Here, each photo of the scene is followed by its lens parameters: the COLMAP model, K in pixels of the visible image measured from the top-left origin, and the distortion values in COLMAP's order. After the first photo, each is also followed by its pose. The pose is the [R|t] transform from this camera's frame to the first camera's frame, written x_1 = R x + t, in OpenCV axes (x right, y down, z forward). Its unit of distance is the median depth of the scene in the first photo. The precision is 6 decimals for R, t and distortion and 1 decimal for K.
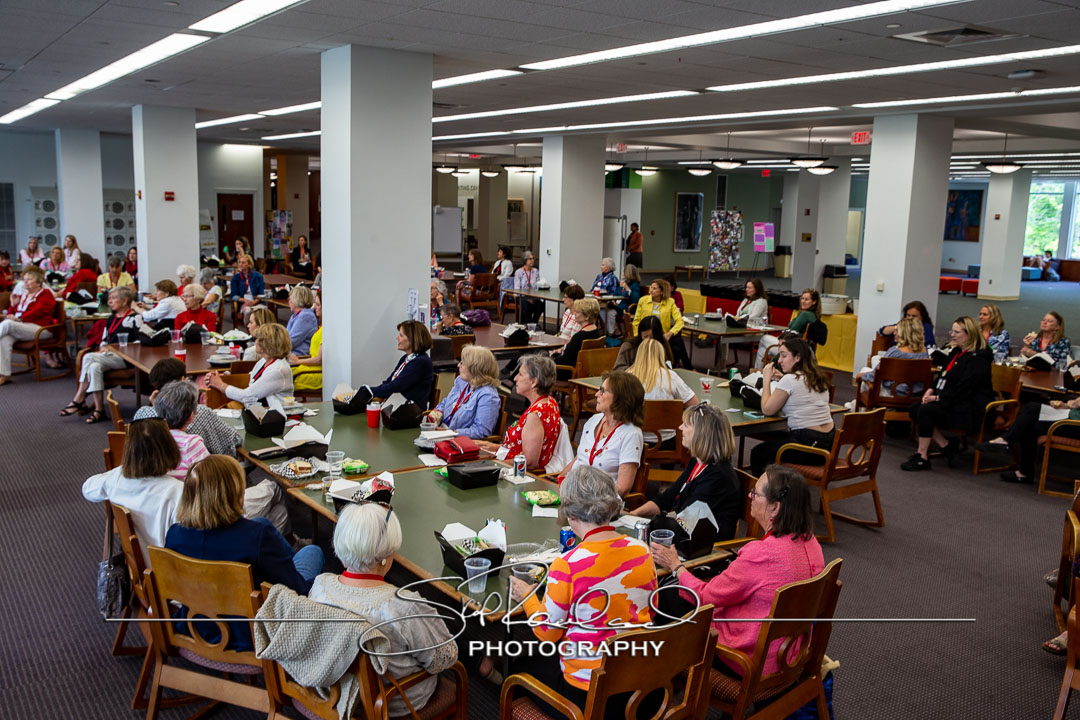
lens RADIAL K [[996.5, 0, 540.0], [0, 996.5, 360.0], [0, 0, 1]] dist [-0.018531, -0.003324]
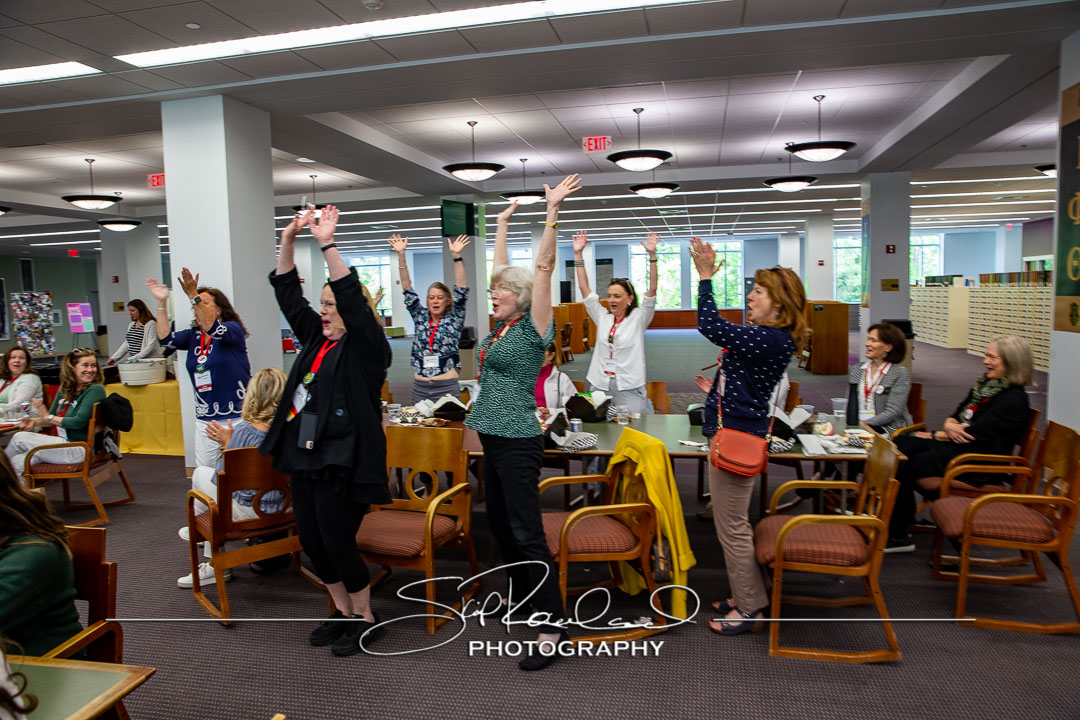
lens RADIAL K [[735.5, 0, 540.0], [0, 735.5, 360.0], [0, 0, 1]] dist [-0.108041, 0.083832]
pose [[0.720134, -0.114258, 0.684362, 0.186950], [0.161333, 0.986887, -0.005000, -0.017549], [-0.674817, 0.114010, 0.729125, 0.540945]]
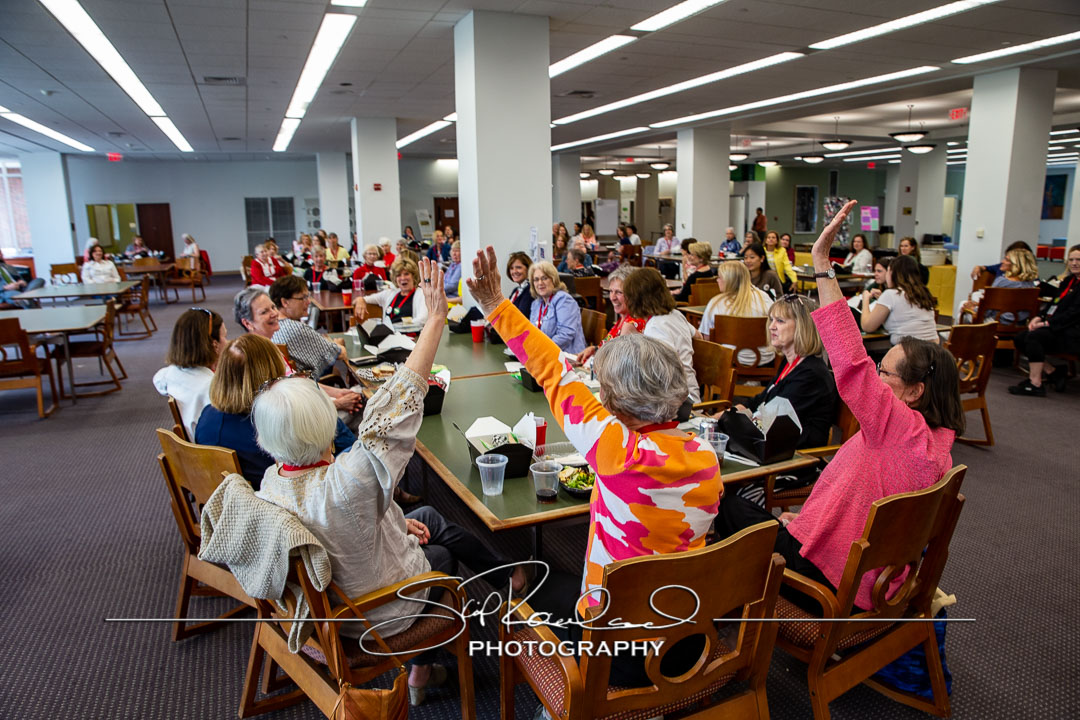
lens RADIAL K [[735.5, 0, 540.0], [0, 735.5, 360.0], [0, 0, 1]] dist [-0.108041, 0.083832]
pose [[0.978262, -0.002012, -0.207363, 0.038349], [0.009696, 0.999303, 0.036045, 0.037036], [0.207146, -0.037272, 0.977600, 0.154711]]
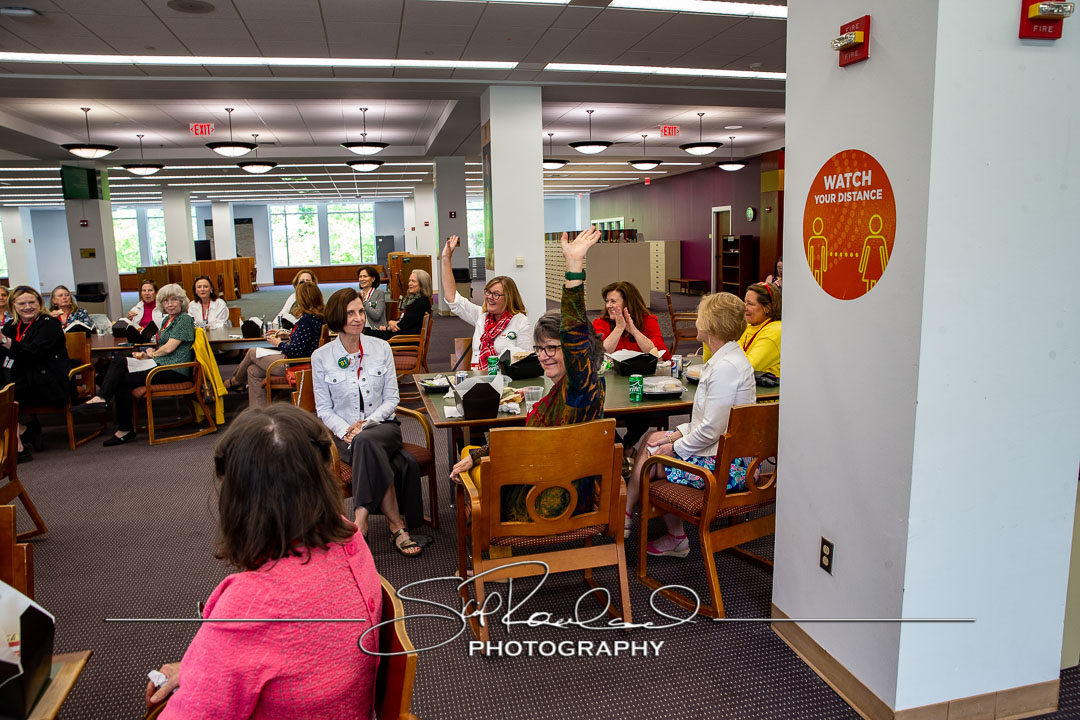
lens RADIAL K [[735.5, 0, 540.0], [0, 735.5, 360.0], [0, 0, 1]] dist [-0.108041, 0.083832]
pose [[0.351824, -0.187983, 0.916996, -0.005372], [0.183994, 0.974405, 0.129158, 0.023060], [-0.917805, 0.123281, 0.377407, 0.274950]]
